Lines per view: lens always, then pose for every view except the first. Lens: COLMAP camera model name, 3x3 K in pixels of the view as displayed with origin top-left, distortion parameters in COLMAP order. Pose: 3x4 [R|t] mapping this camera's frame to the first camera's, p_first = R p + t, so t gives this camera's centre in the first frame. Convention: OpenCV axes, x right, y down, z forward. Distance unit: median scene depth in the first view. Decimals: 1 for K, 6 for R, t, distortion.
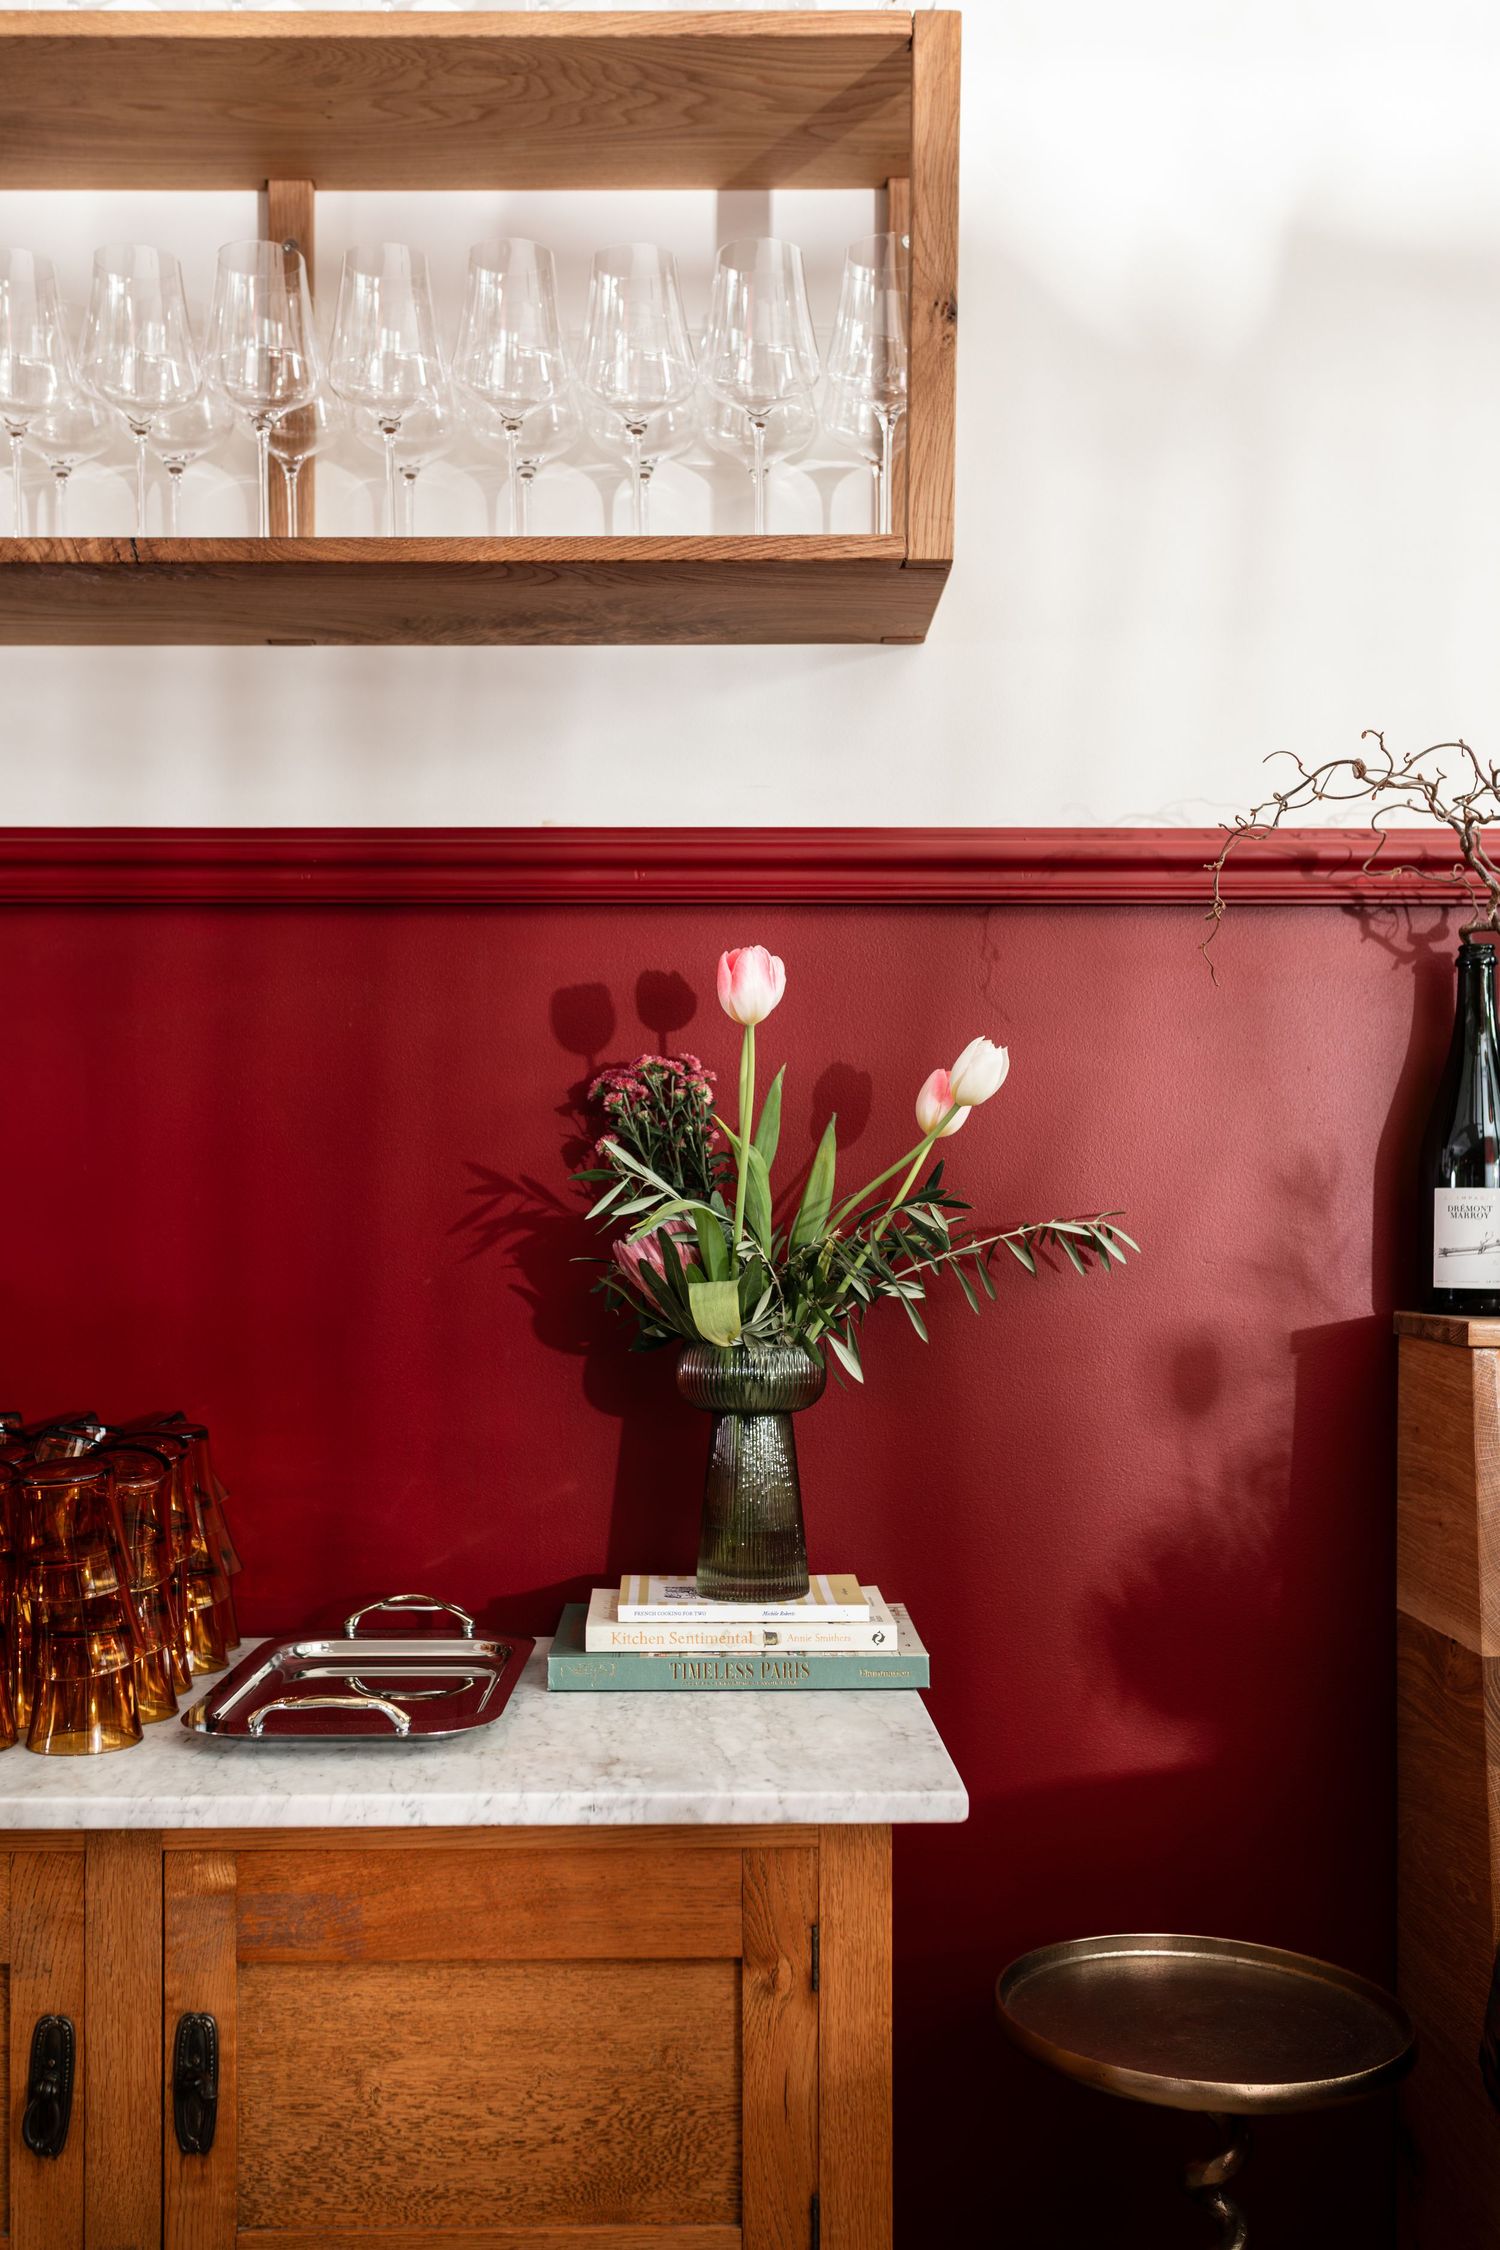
lens RADIAL K [[2525.7, 0, 790.9], [0, 2525.7, 1128.9], [0, 0, 1]] dist [0.045173, -0.001817]
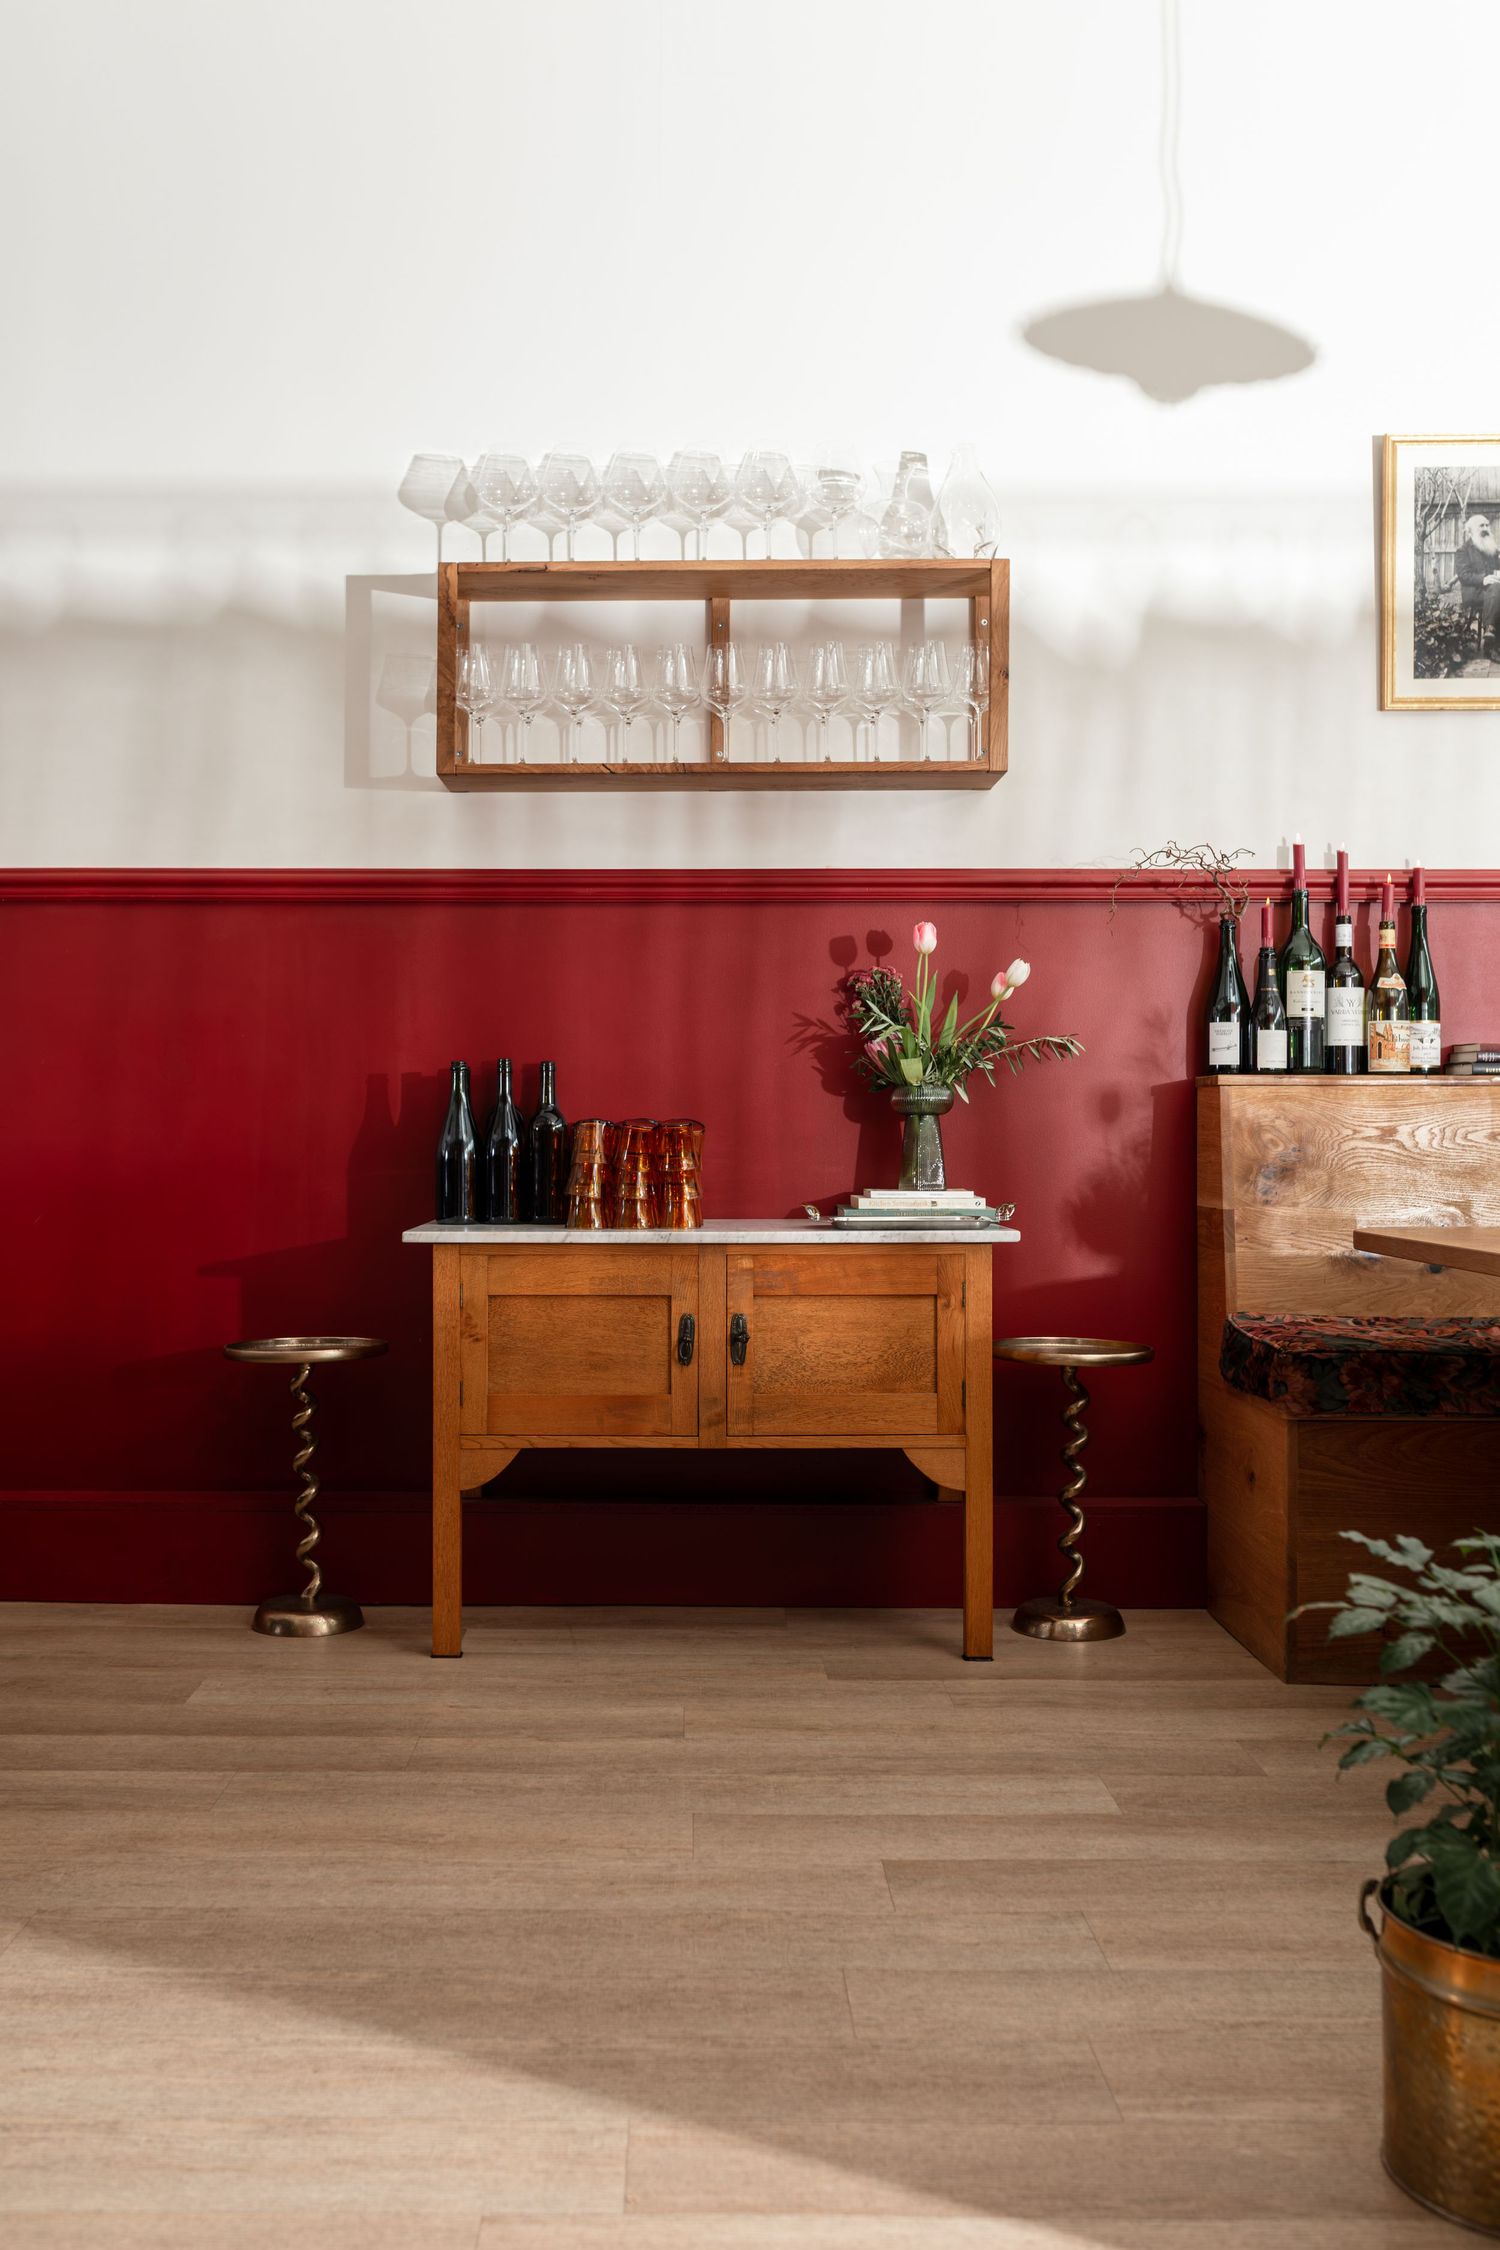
lens RADIAL K [[2577.4, 0, 745.1], [0, 2577.4, 962.8], [0, 0, 1]] dist [0.011496, -0.002463]
pose [[0.999976, -0.000965, -0.006829, -0.166346], [0.000724, 0.999381, -0.035163, 0.053162], [0.006859, 0.035157, 0.999358, -1.441844]]
